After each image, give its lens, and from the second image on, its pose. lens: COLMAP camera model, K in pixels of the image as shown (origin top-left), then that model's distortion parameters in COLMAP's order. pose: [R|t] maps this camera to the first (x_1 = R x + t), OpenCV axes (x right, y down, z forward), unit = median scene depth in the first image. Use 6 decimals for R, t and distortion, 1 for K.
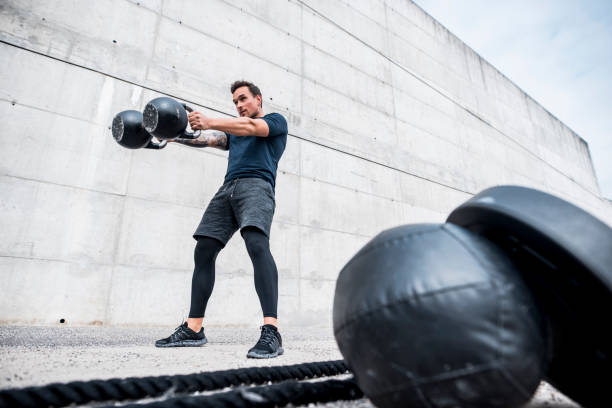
lens RADIAL K [[345.3, 0, 306.0], [0, 345.3, 204.0], [0, 0, 1]] dist [-0.027915, 0.000300]
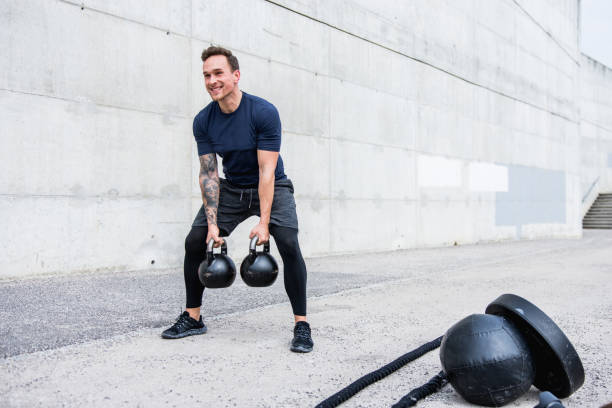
lens RADIAL K [[606.6, 0, 306.0], [0, 606.6, 204.0], [0, 0, 1]] dist [0.003235, 0.011925]
pose [[0.948375, 0.003462, 0.317132, -0.209601], [-0.101988, 0.950157, 0.294618, -0.173949], [-0.300305, -0.311752, 0.901459, -0.195379]]
